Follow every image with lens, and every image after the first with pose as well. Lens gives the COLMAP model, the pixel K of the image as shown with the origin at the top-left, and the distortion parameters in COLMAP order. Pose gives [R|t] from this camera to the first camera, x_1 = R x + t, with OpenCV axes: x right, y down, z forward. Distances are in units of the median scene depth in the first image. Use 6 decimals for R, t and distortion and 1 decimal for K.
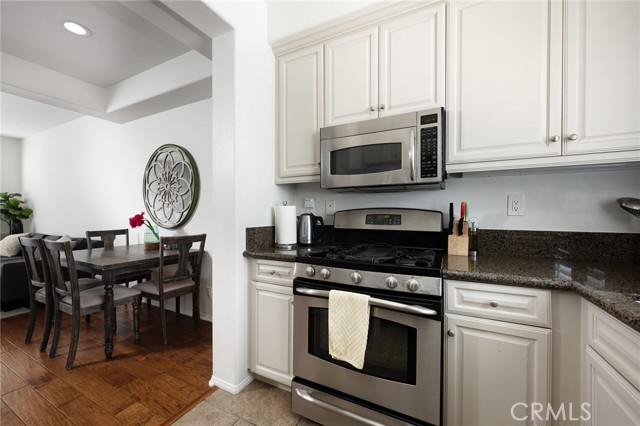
lens RADIAL K [[249.6, 0, 323.0], [0, 249.6, 215.3], [0, 0, 1]] dist [-0.003849, 0.000181]
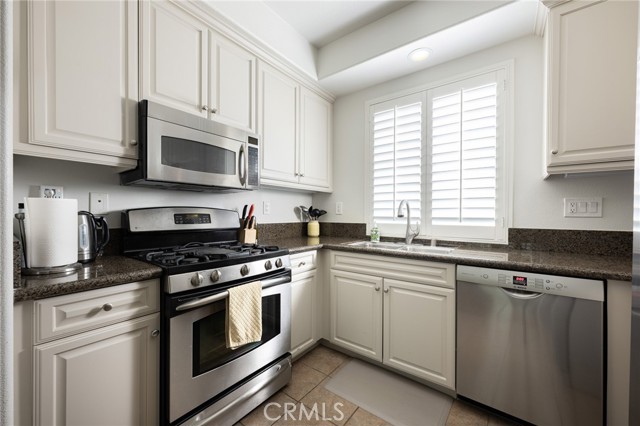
lens RADIAL K [[249.6, 0, 320.9], [0, 249.6, 214.4], [0, 0, 1]] dist [-0.003849, 0.000181]
pose [[0.185261, -0.006585, 0.982667, -0.368440], [0.000154, 0.999978, 0.006672, -0.003827], [-0.982689, -0.001085, 0.185258, 0.187220]]
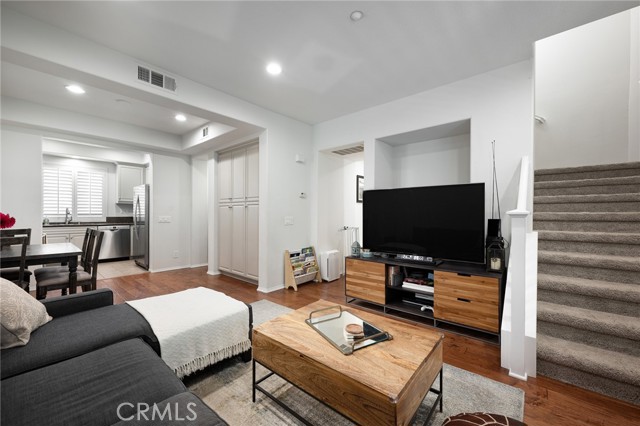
lens RADIAL K [[249.6, 0, 319.2], [0, 249.6, 214.1], [0, 0, 1]] dist [-0.003849, 0.000181]
pose [[-0.971075, -0.006933, 0.238674, -1.945551], [-0.006717, 0.999976, 0.001718, -0.005994], [-0.238680, 0.000065, -0.971098, 1.467961]]
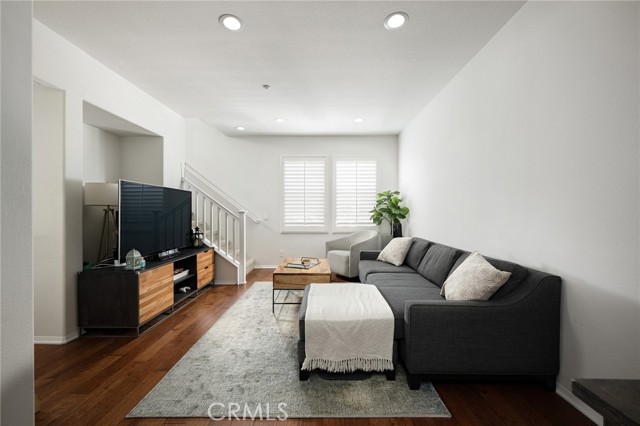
lens RADIAL K [[249.6, 0, 317.5], [0, 249.6, 211.8], [0, 0, 1]] dist [-0.003849, 0.000181]
pose [[0.420943, -0.006926, -0.907061, -0.859393], [-0.002330, 0.999959, -0.008716, -0.002972], [0.907084, 0.005782, 0.420909, 0.570034]]
